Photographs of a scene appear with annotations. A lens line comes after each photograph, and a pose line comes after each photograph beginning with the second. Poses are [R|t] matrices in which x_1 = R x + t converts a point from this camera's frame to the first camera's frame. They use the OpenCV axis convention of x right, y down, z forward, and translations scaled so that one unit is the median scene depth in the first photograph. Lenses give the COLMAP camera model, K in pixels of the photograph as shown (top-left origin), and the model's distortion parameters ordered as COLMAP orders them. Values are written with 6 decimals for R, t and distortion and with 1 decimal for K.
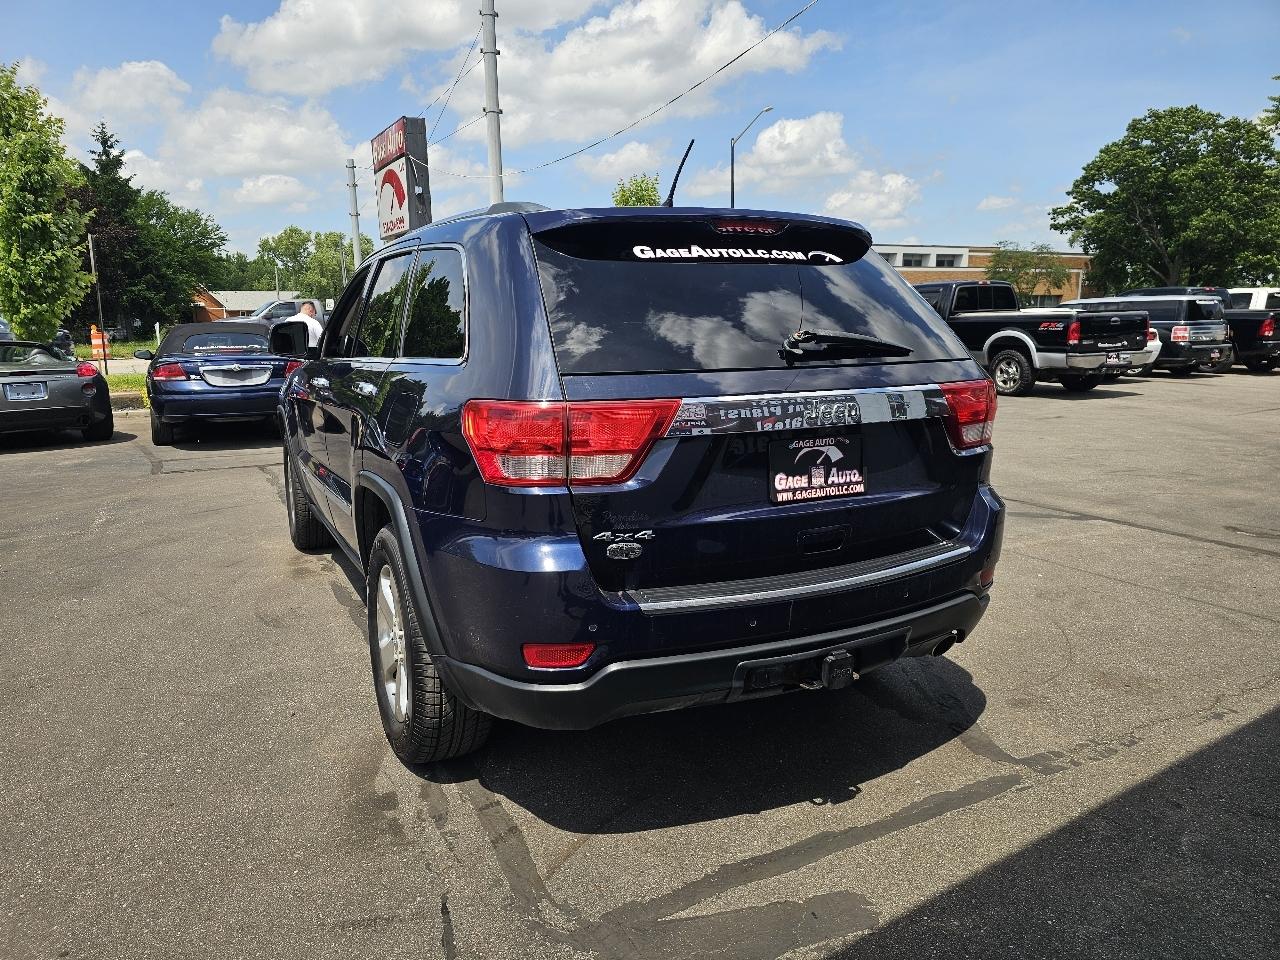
lens RADIAL K [[860.6, 0, 625.9], [0, 860.6, 477.1], [0, 0, 1]] dist [0.052054, -0.042698]
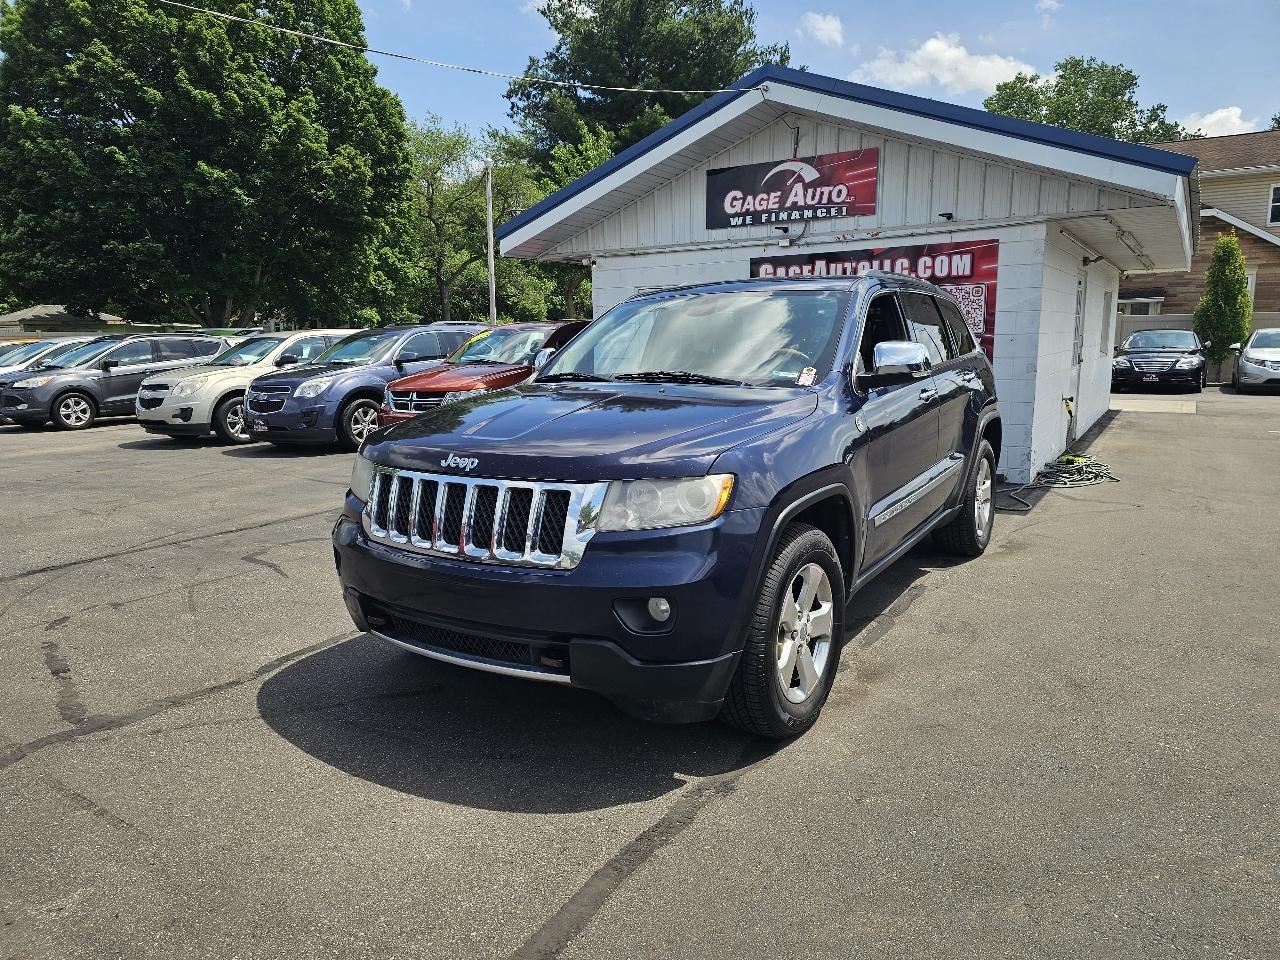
lens RADIAL K [[854.9, 0, 636.2], [0, 854.9, 477.8], [0, 0, 1]] dist [0.056709, -0.041391]
pose [[-0.507535, -0.122766, 0.852840, -1.667476], [0.176413, 0.954024, 0.242316, -0.508088], [-0.843378, 0.273436, -0.462543, 2.774688]]
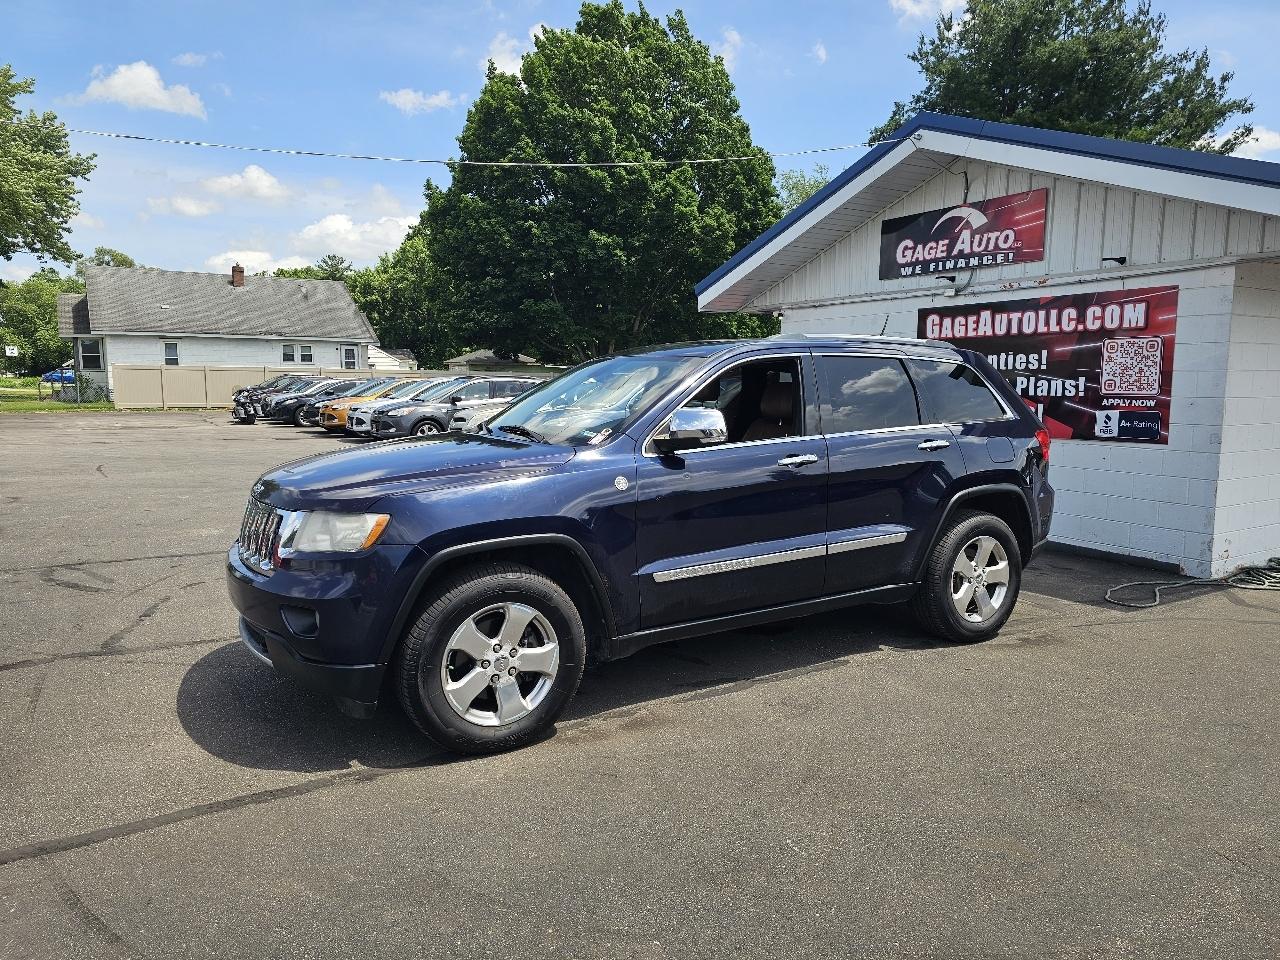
lens RADIAL K [[854.9, 0, 637.6], [0, 854.9, 473.1], [0, 0, 1]] dist [0.056709, -0.041391]
pose [[-0.082223, -0.098302, 0.991754, -2.104521], [0.176721, 0.977916, 0.111582, -0.372374], [-0.980821, 0.184439, -0.063035, 1.905484]]
